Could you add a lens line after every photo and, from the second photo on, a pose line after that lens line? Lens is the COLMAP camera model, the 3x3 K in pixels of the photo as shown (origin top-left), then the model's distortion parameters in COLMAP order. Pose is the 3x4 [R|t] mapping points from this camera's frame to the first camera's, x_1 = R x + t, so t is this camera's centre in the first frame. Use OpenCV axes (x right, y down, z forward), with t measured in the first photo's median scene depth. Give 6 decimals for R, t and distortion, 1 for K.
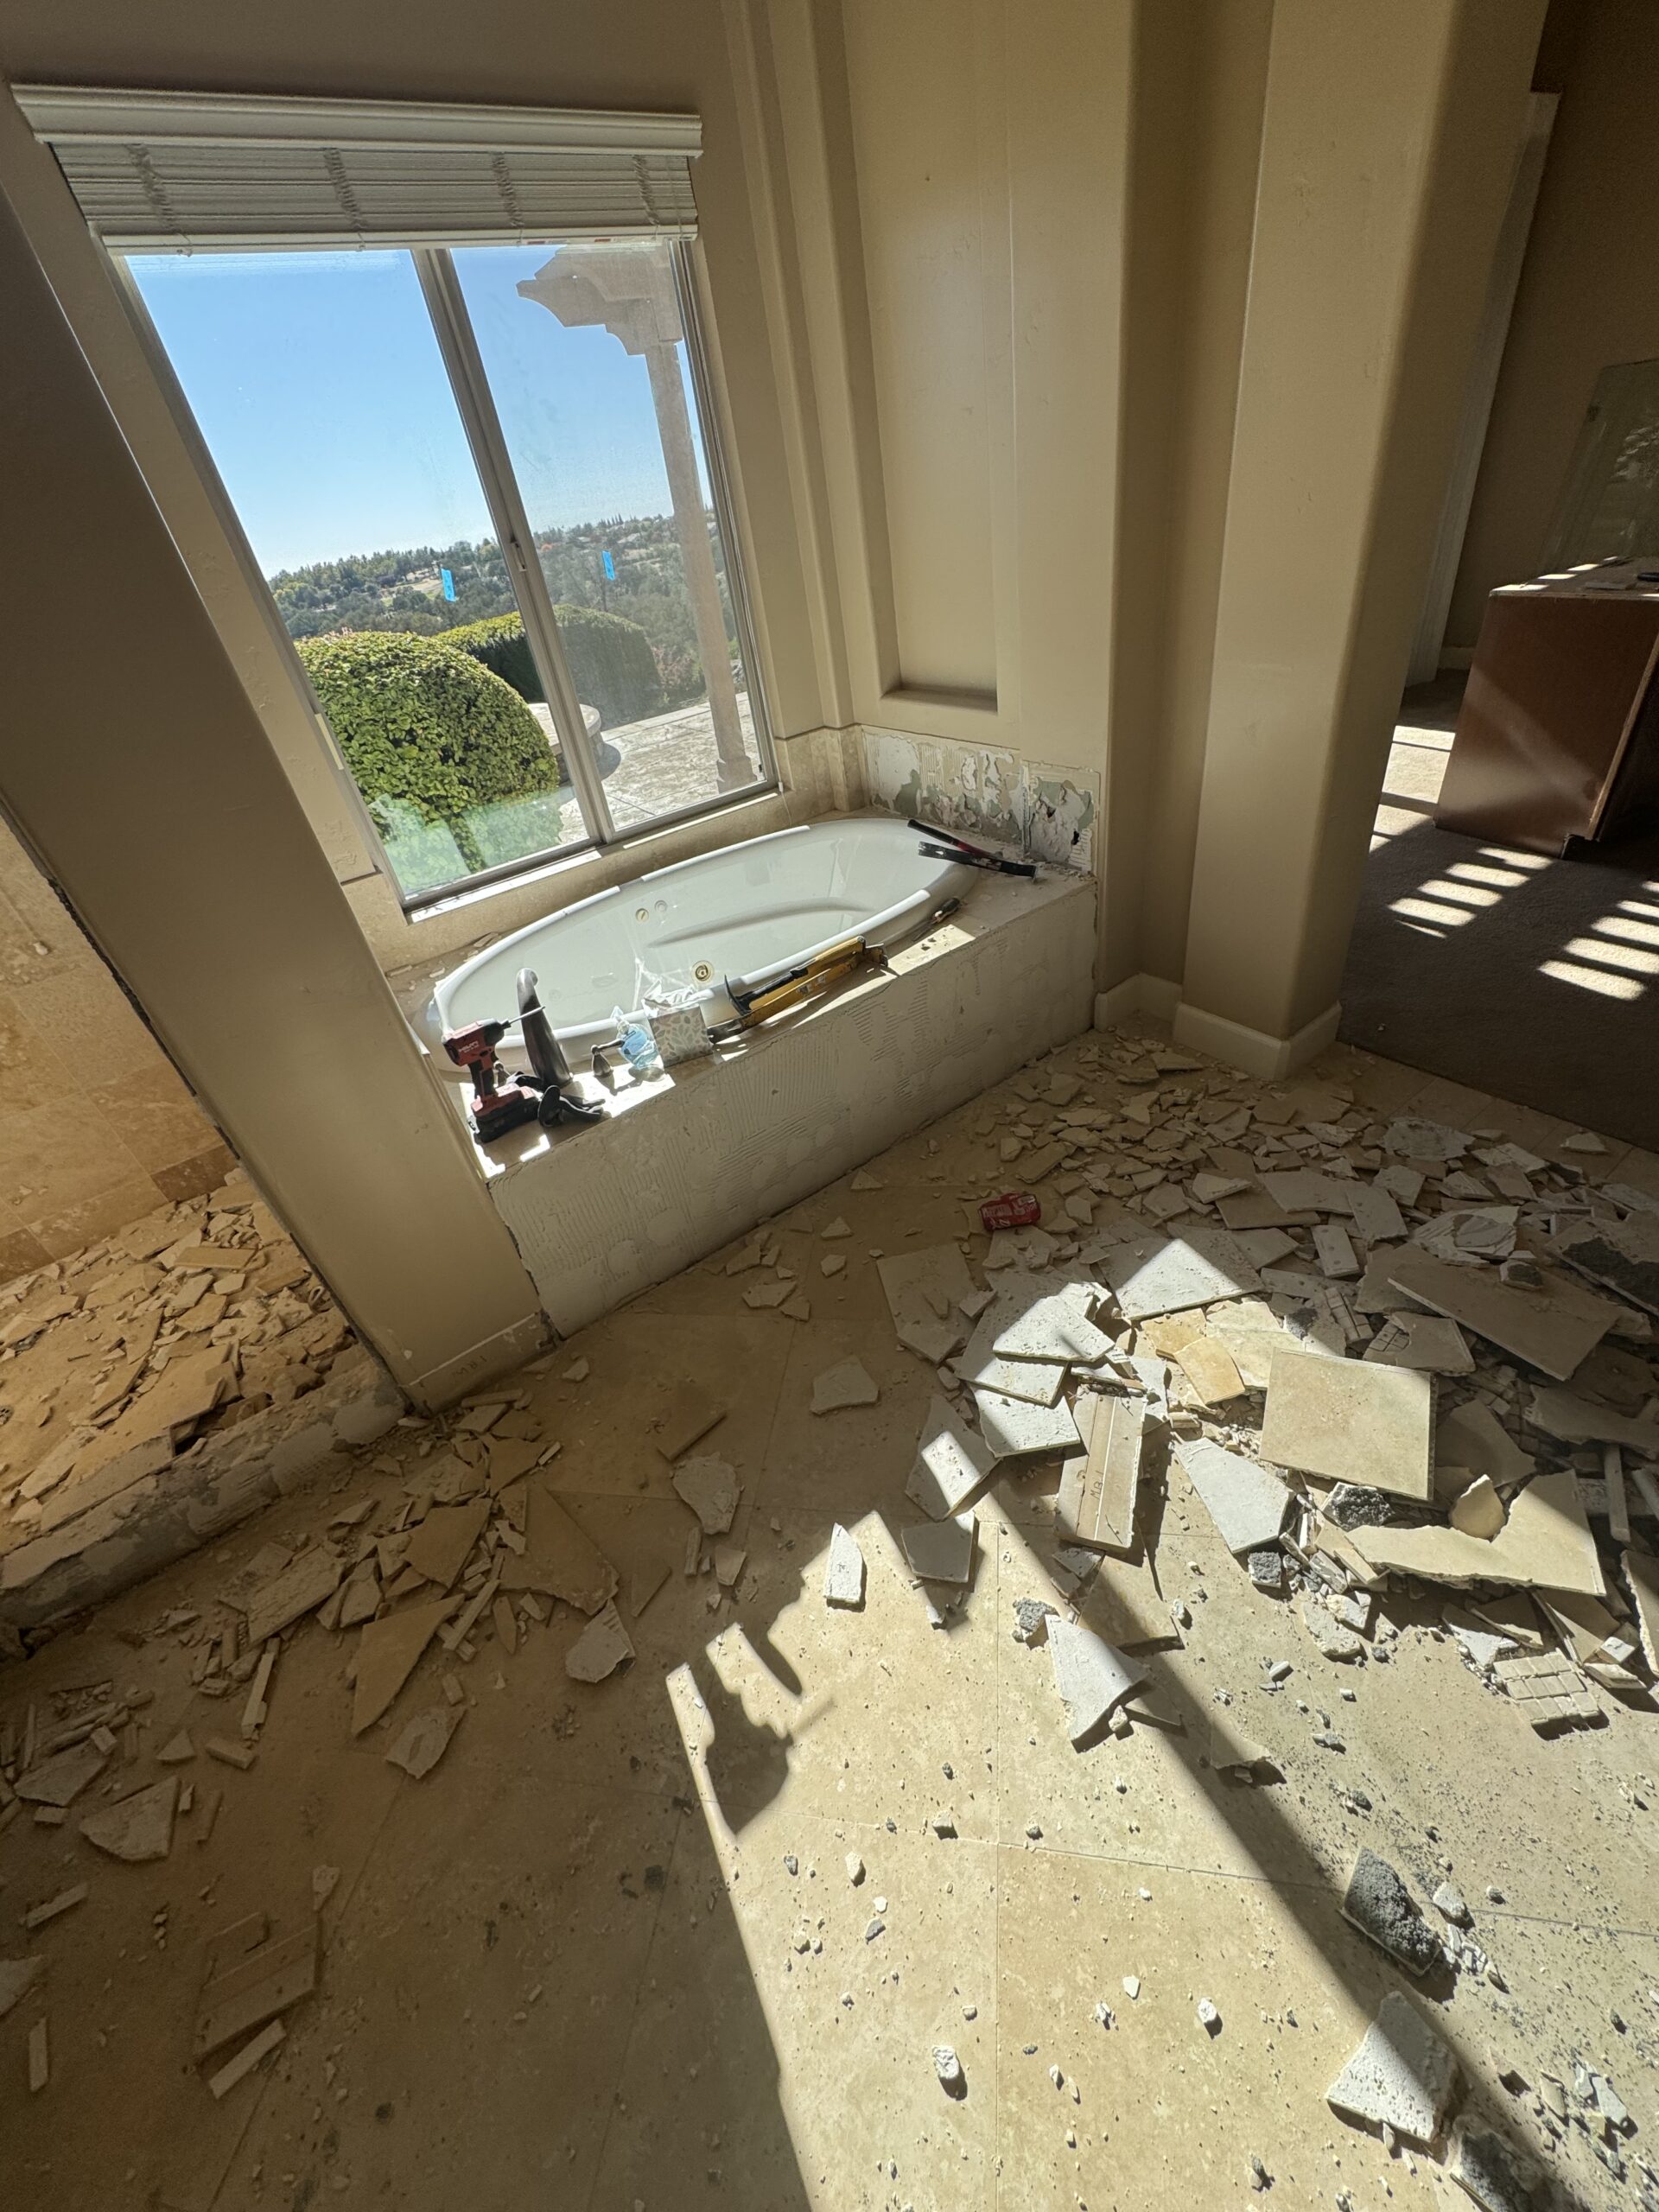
lens RADIAL K [[883.6, 0, 830.8], [0, 883.6, 1104.9], [0, 0, 1]] dist [0.000319, 0.000197]
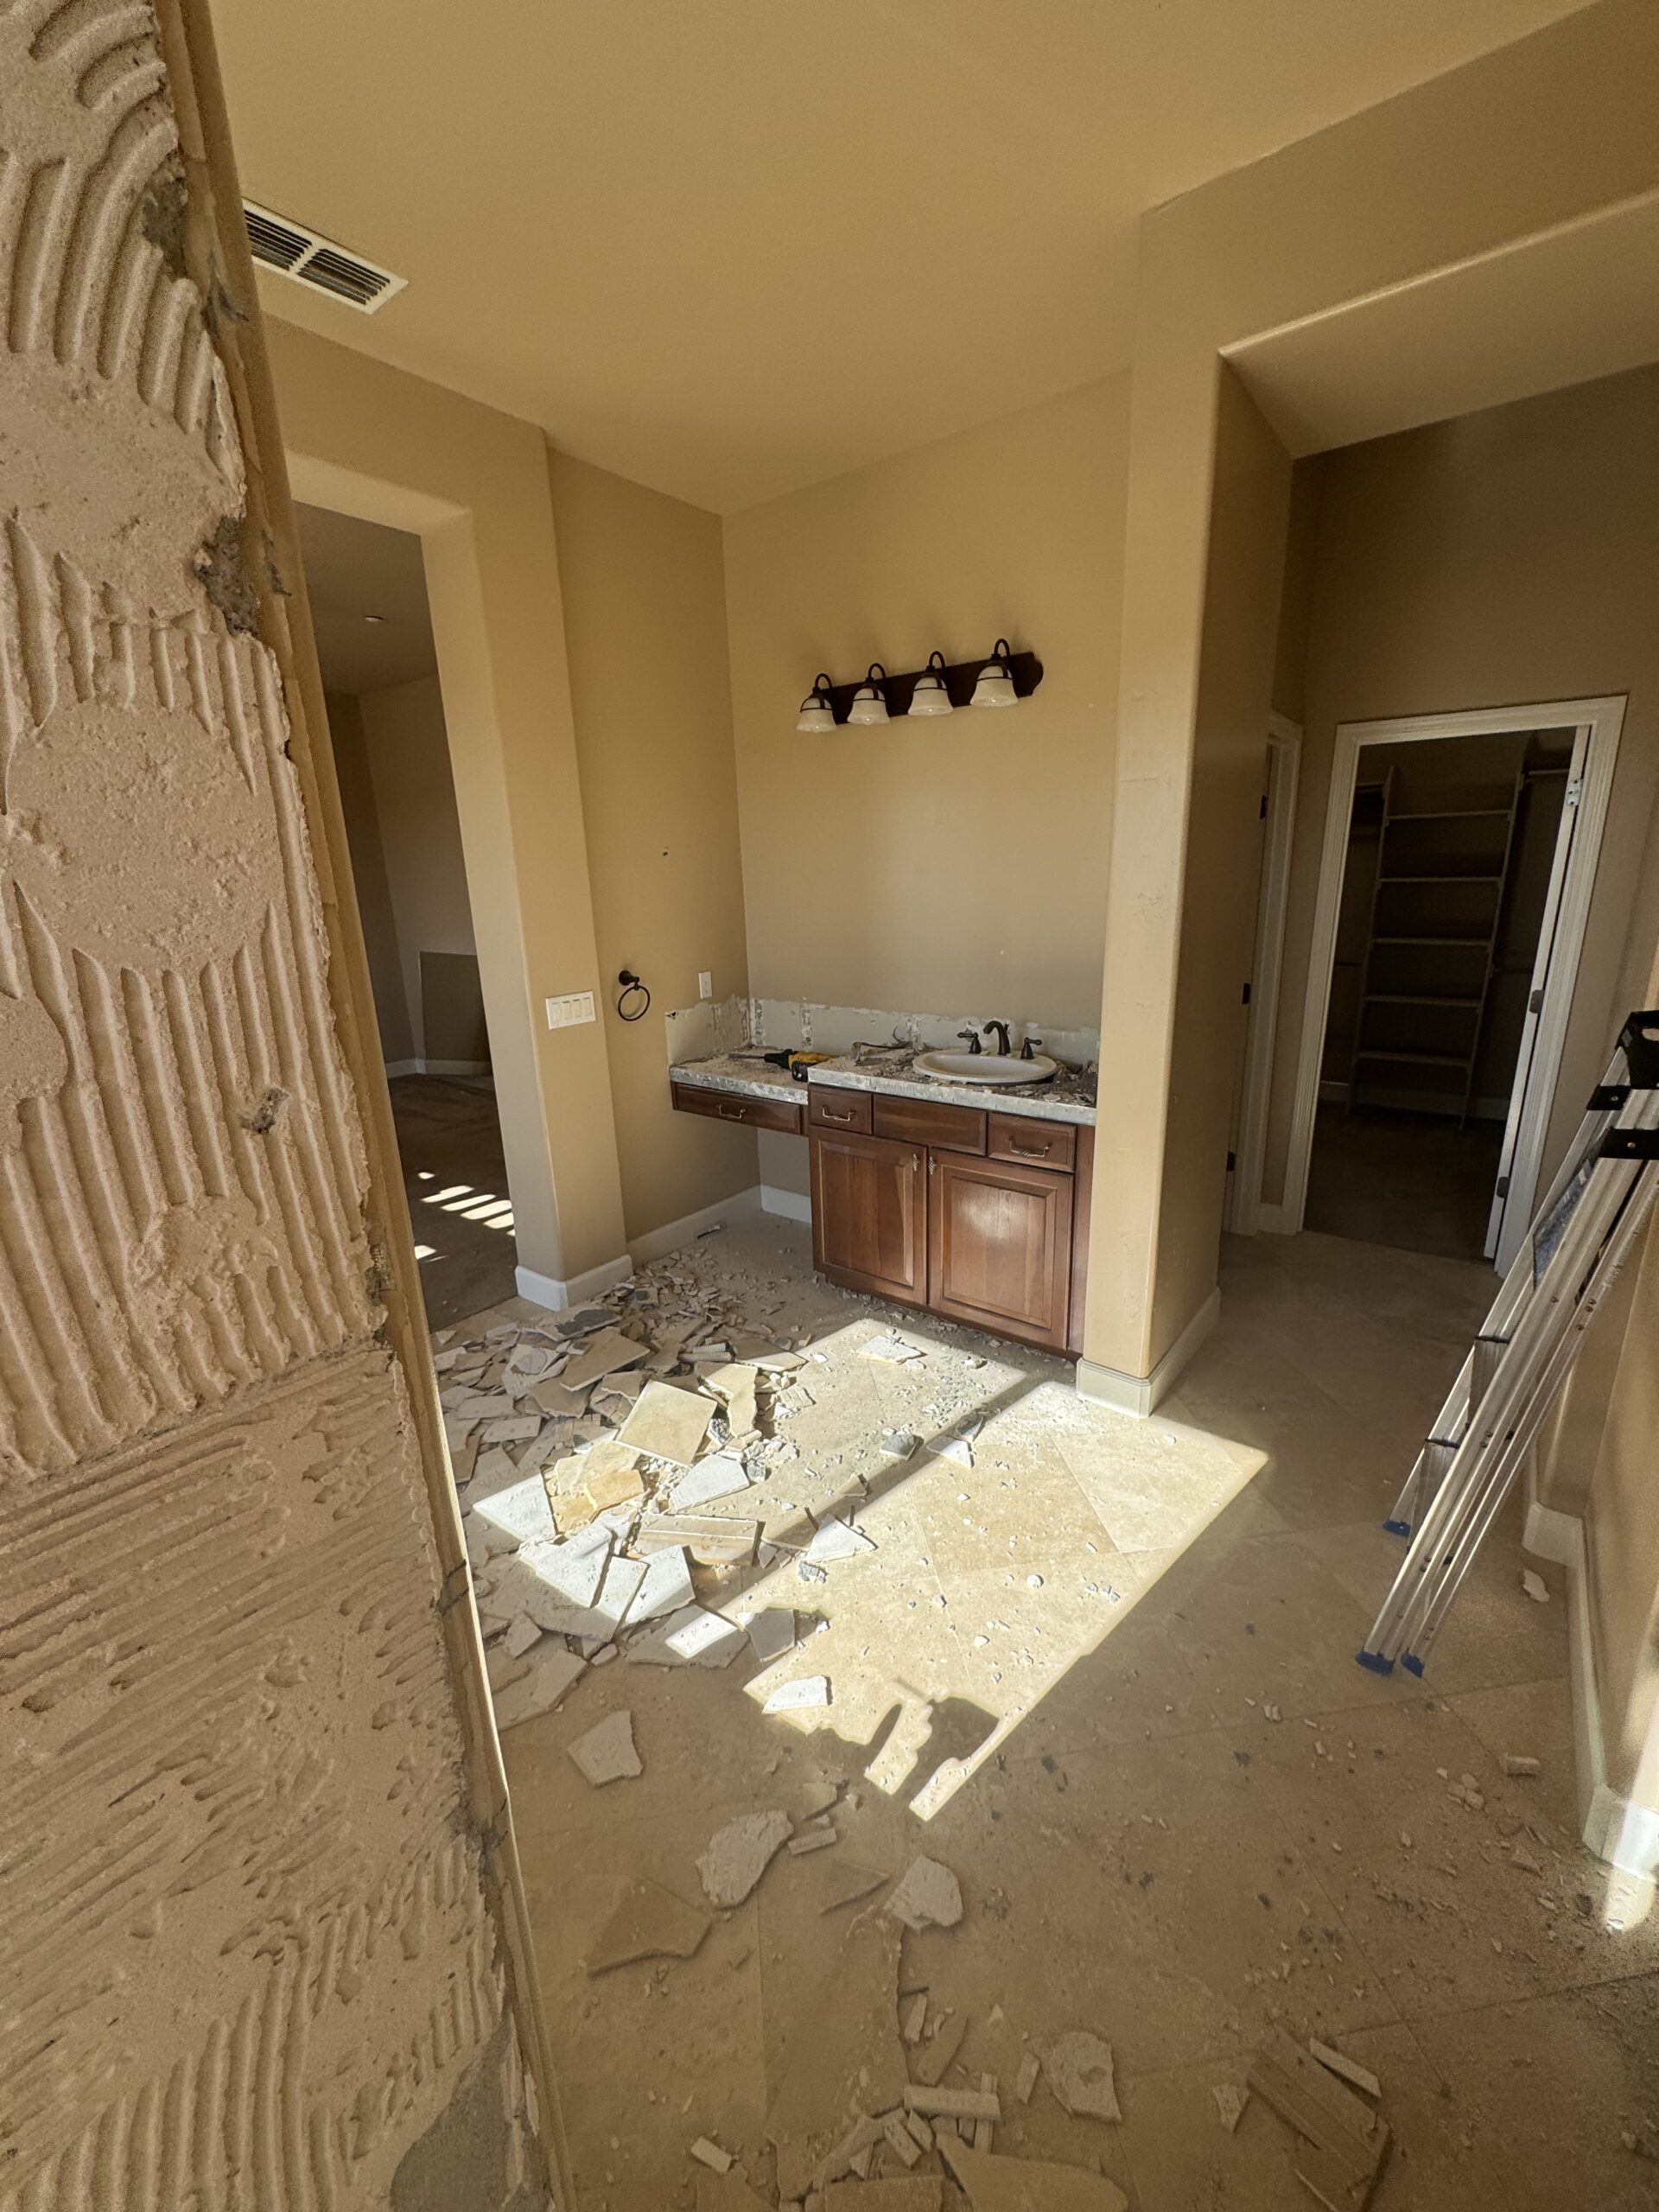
lens RADIAL K [[883.6, 0, 832.6], [0, 883.6, 1106.0], [0, 0, 1]] dist [0.000319, 0.000197]
pose [[-0.278572, -0.102492, 0.954931, -0.711584], [0.608001, 0.750862, 0.257955, -0.228681], [-0.743460, 0.652458, -0.146854, 0.439836]]
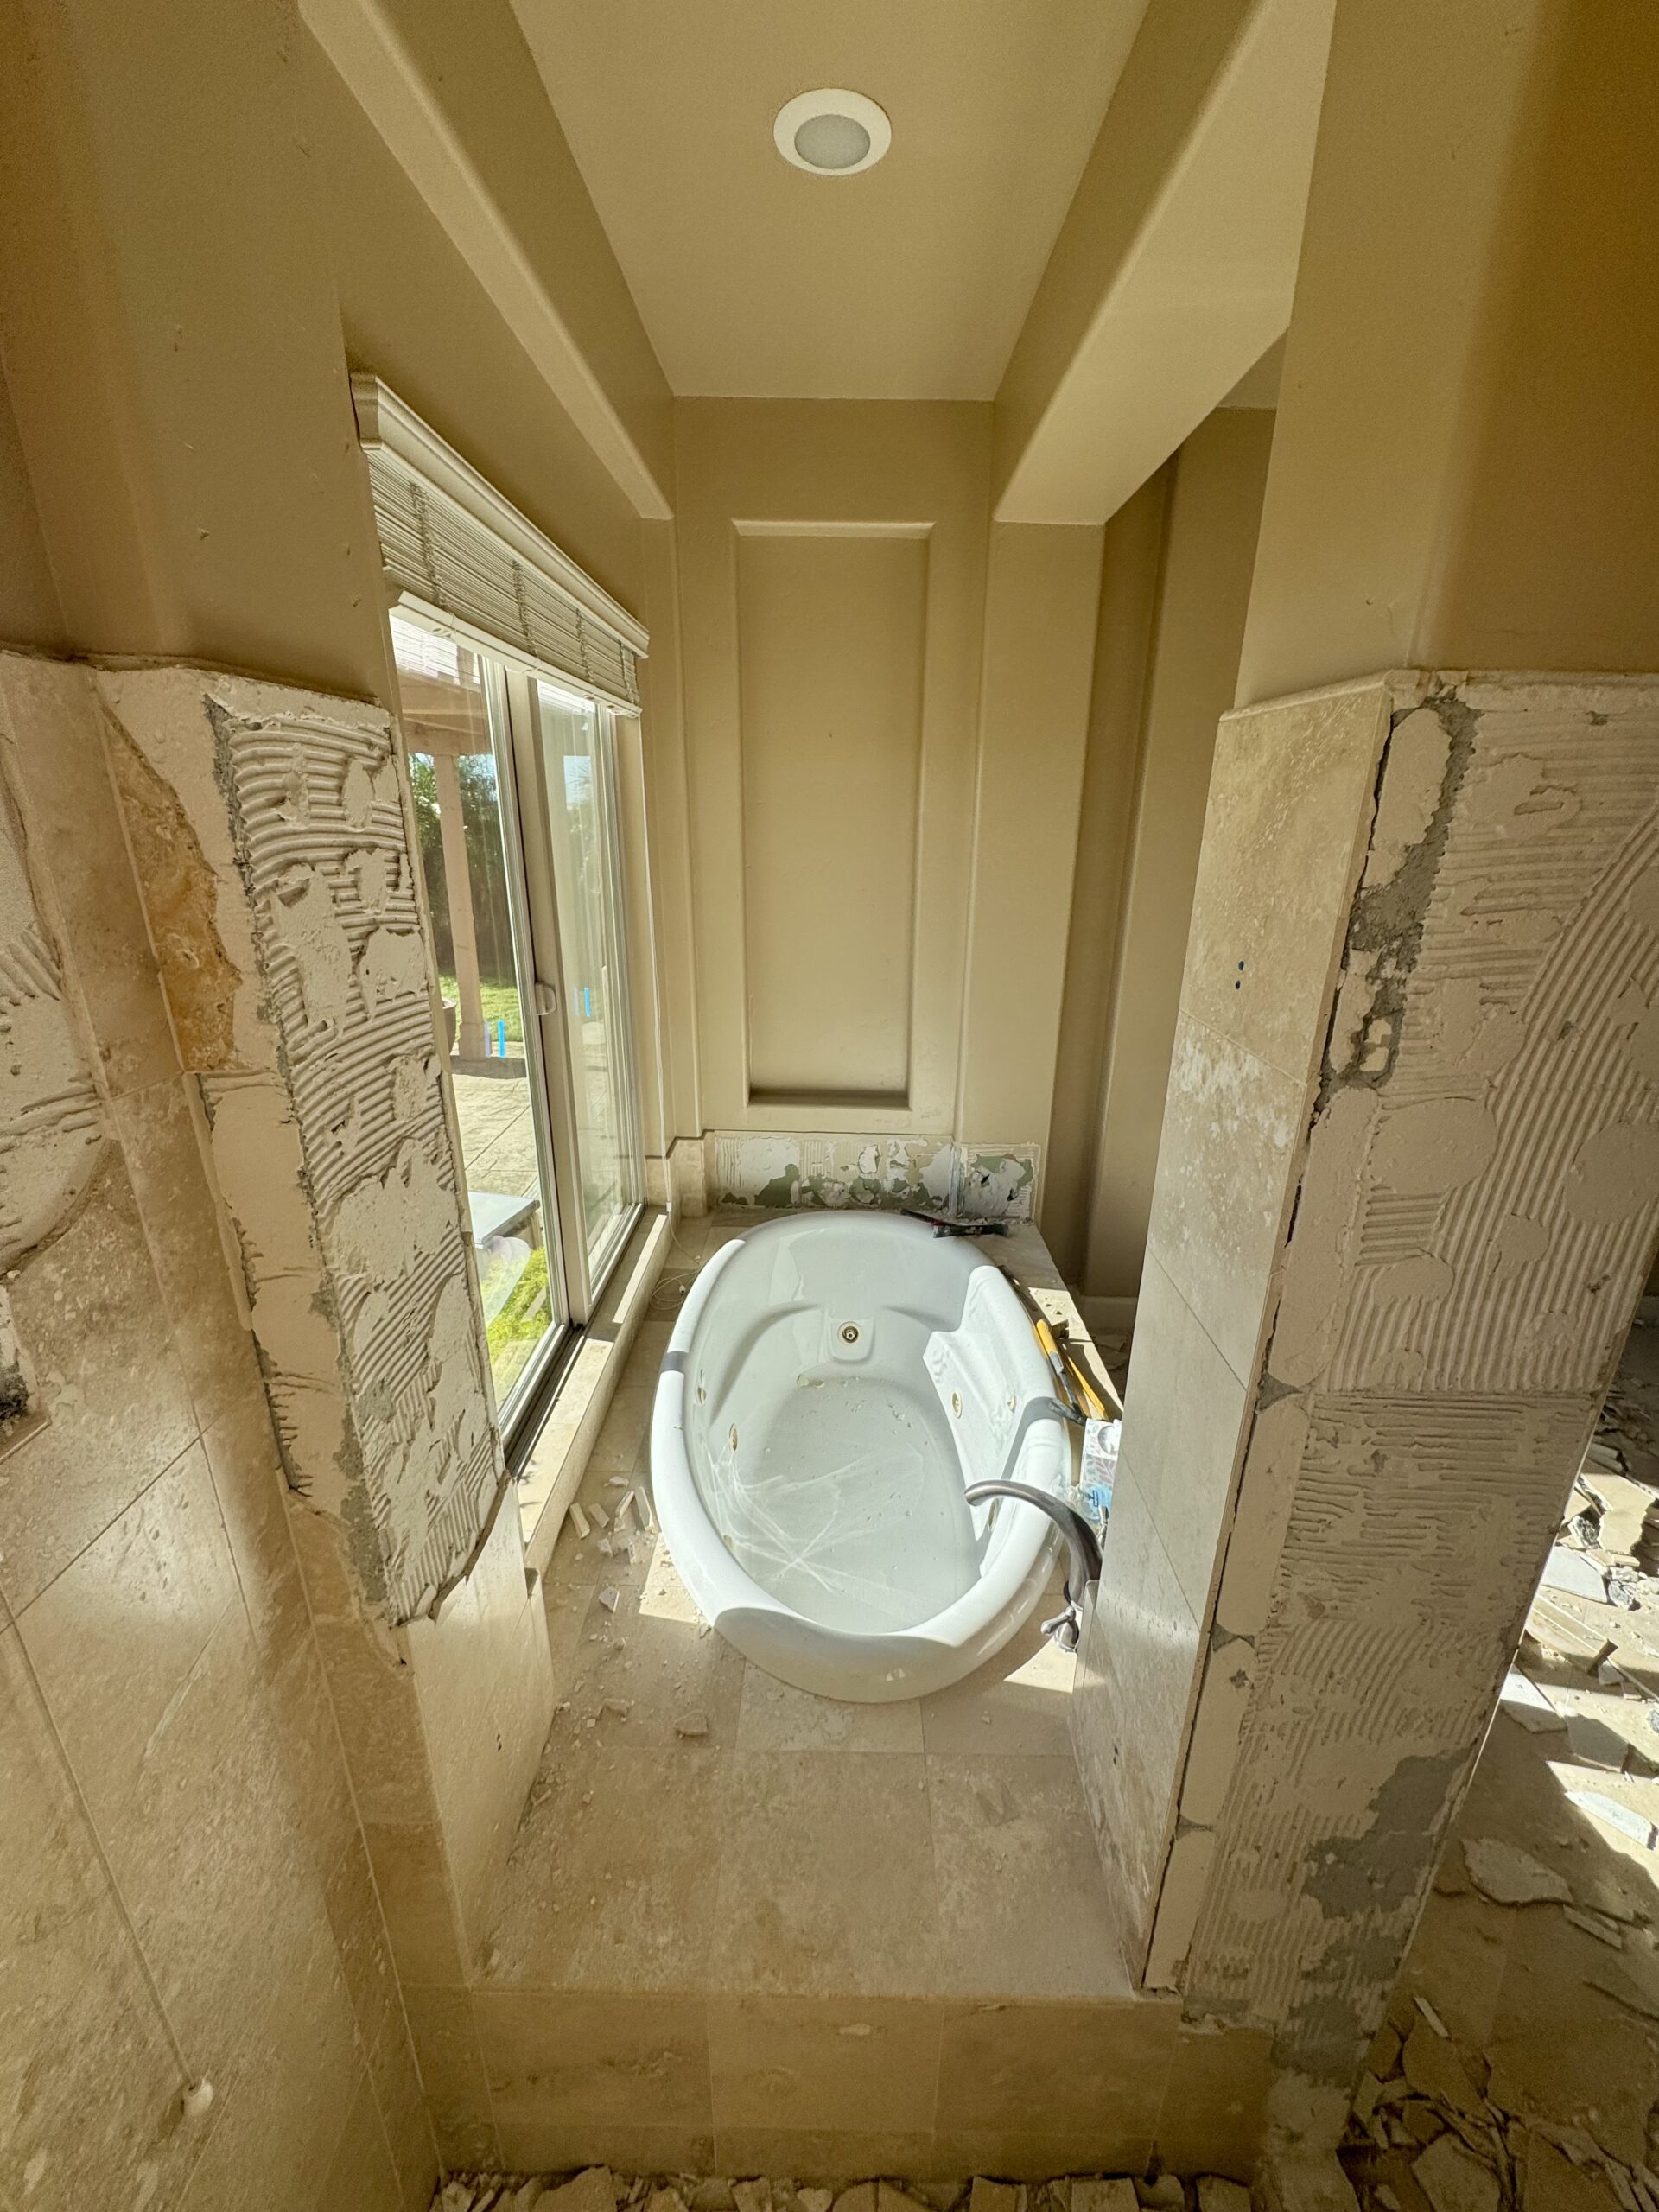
lens RADIAL K [[883.6, 0, 837.5], [0, 883.6, 1107.5], [0, 0, 1]] dist [0.000319, 0.000197]
pose [[0.584471, -0.114809, 0.803251, -0.981475], [0.380678, 0.913030, -0.146494, -0.379359], [-0.716574, 0.391401, 0.577345, 0.482096]]
